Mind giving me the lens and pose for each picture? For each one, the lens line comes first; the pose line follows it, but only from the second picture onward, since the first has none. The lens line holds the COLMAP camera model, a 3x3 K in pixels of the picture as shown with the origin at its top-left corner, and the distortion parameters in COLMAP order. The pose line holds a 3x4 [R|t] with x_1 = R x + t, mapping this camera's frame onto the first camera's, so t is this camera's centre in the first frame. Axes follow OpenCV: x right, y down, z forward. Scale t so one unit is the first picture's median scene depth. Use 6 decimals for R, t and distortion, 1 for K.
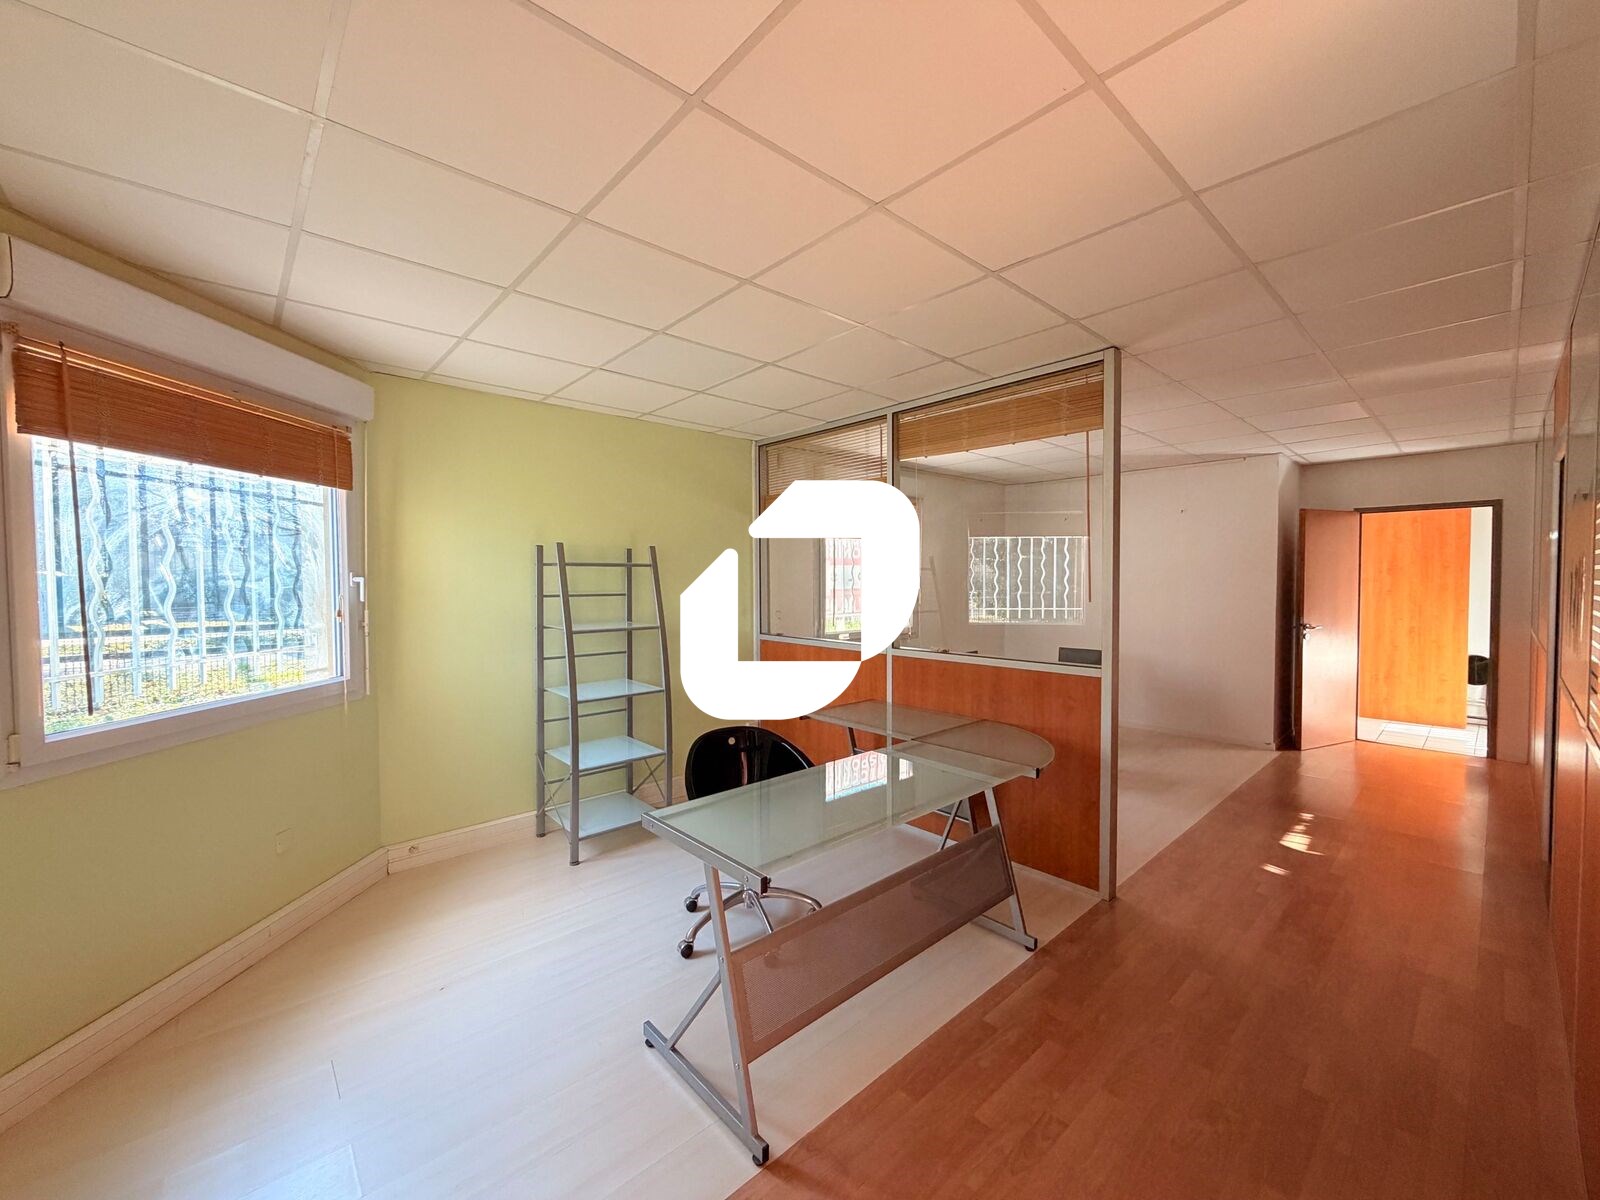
lens RADIAL K [[637.1, 0, 796.0], [0, 637.1, 596.6], [0, 0, 1]] dist [0.008659, 0.000171]
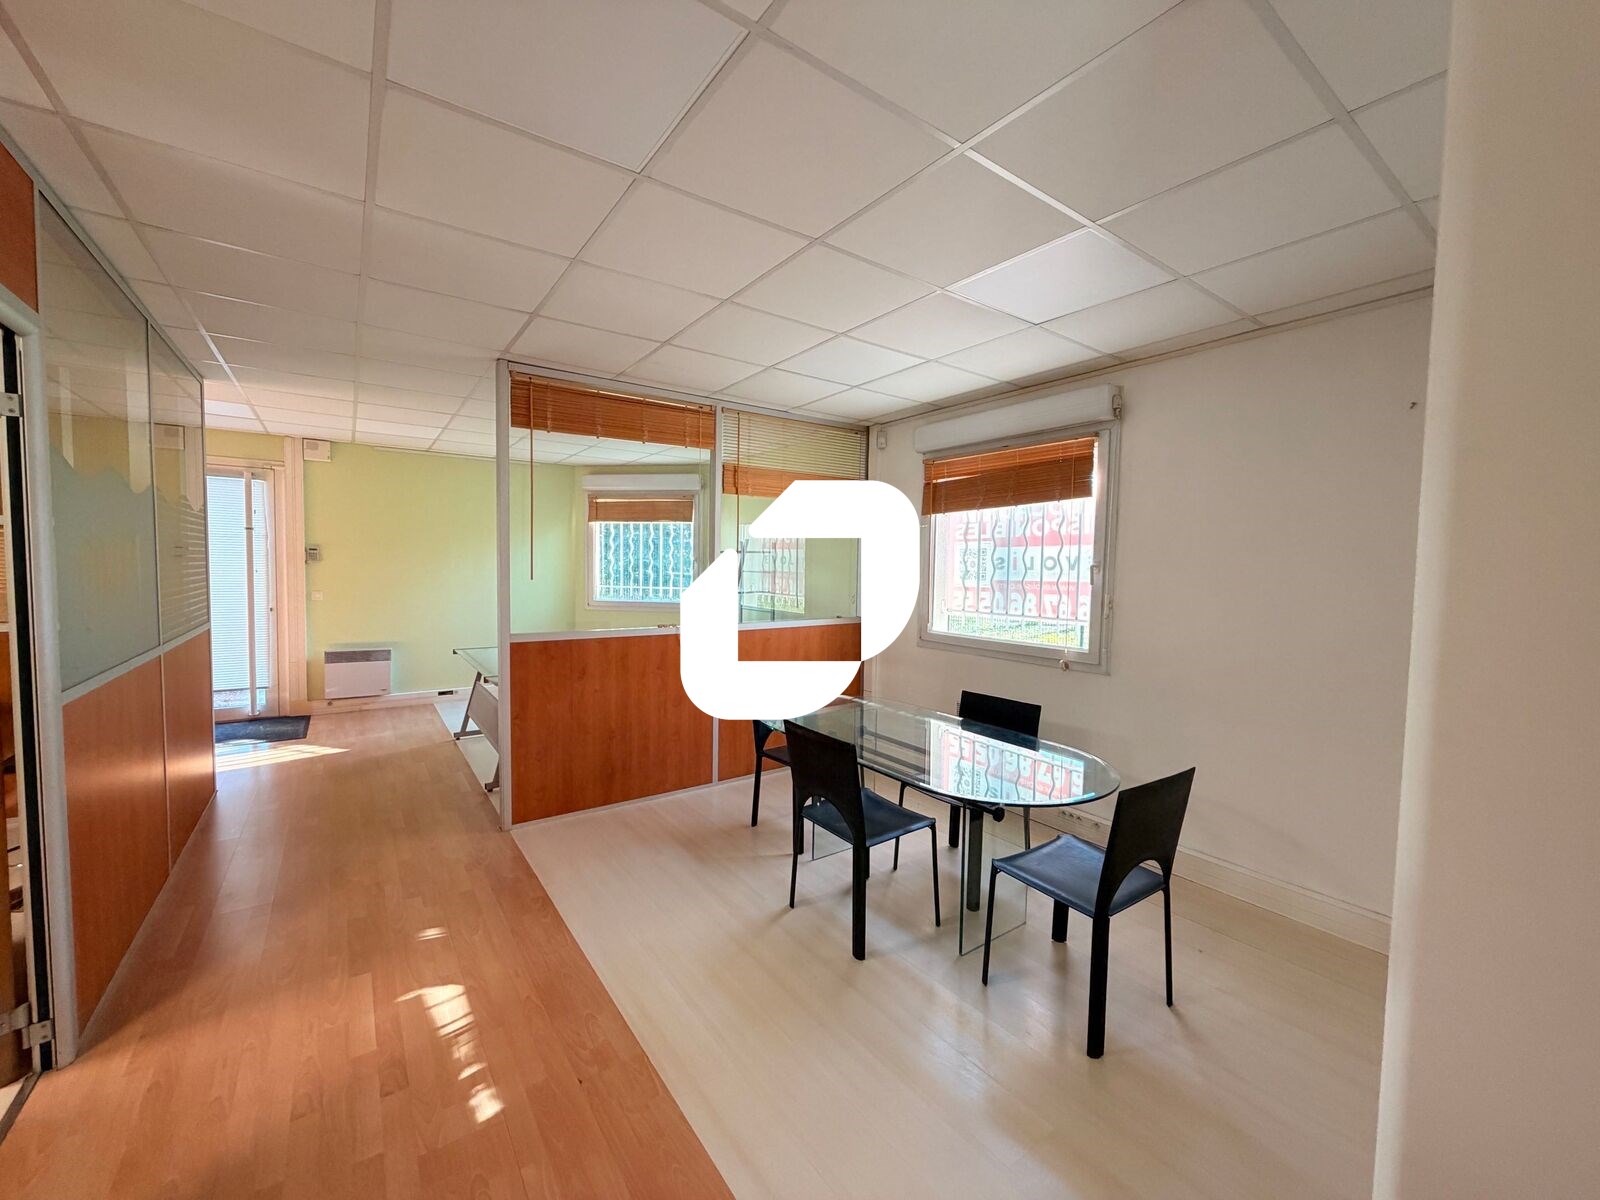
lens RADIAL K [[637.1, 0, 792.6], [0, 637.1, 600.7], [0, 0, 1]] dist [0.008659, 0.000171]
pose [[-0.121294, 0.056731, -0.990994, 1.411690], [-0.043982, 0.997078, 0.062463, -0.037613], [0.991642, 0.051162, -0.118444, 1.481483]]
